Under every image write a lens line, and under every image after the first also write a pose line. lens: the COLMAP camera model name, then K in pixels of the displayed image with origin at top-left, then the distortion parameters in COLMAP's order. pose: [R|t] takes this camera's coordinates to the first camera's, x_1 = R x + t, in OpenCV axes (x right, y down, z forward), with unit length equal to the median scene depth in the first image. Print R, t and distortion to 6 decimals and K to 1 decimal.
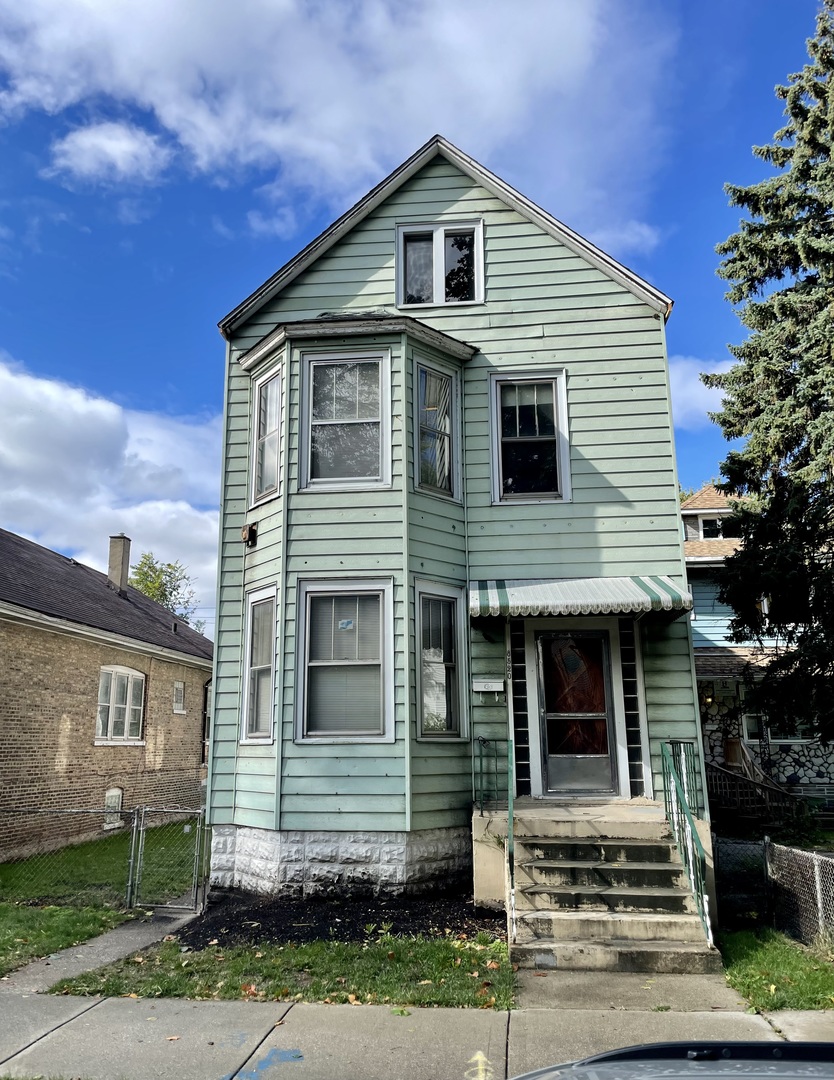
lens RADIAL K [[881.7, 0, 417.9], [0, 881.7, 551.4], [0, 0, 1]] dist [0.037431, -0.006572]
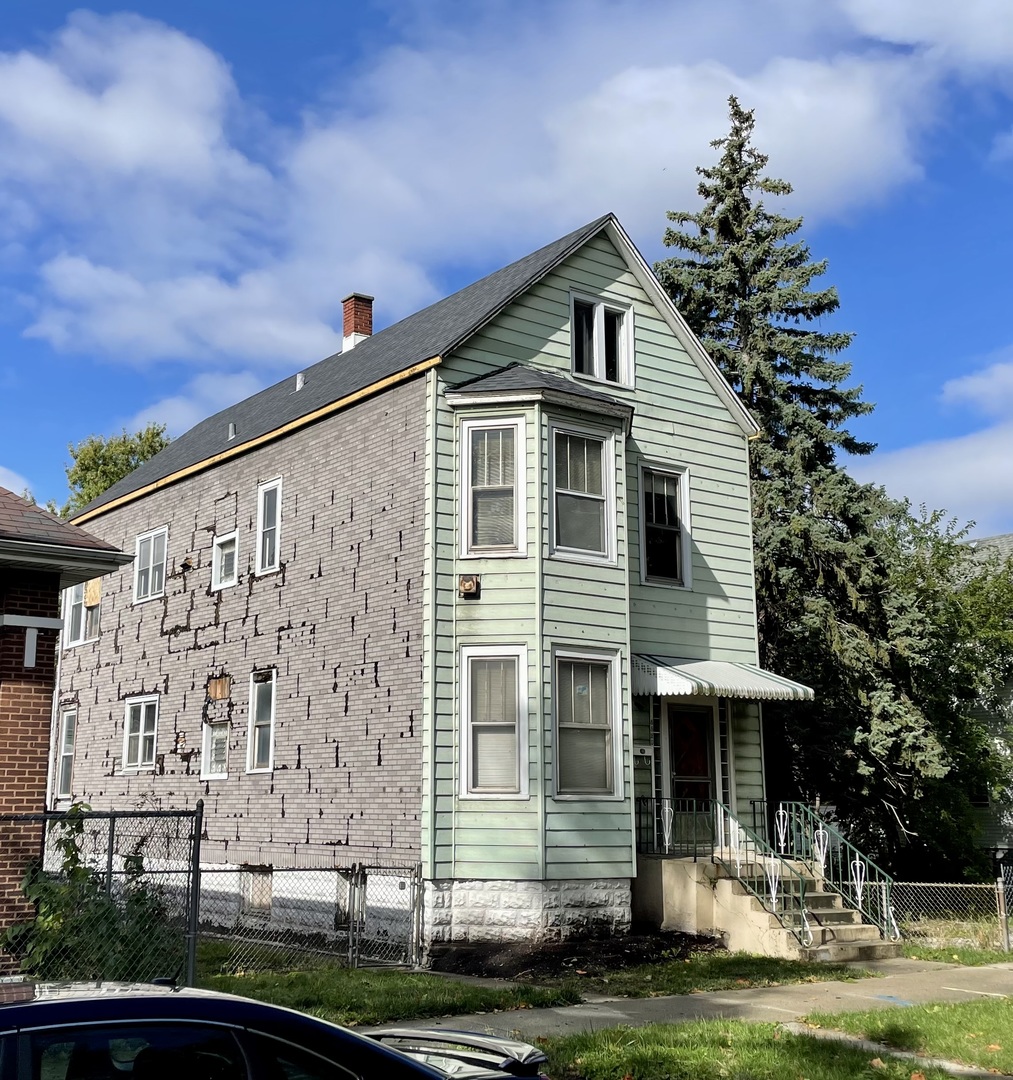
lens RADIAL K [[1386.9, 0, 506.5], [0, 1386.9, 540.0], [0, 0, 1]] dist [0.027014, 0.004957]
pose [[0.733568, 0.136432, 0.665781, -1.253216], [-0.155213, 0.987384, -0.031319, -0.028888], [-0.661655, -0.080363, 0.745489, -0.174915]]
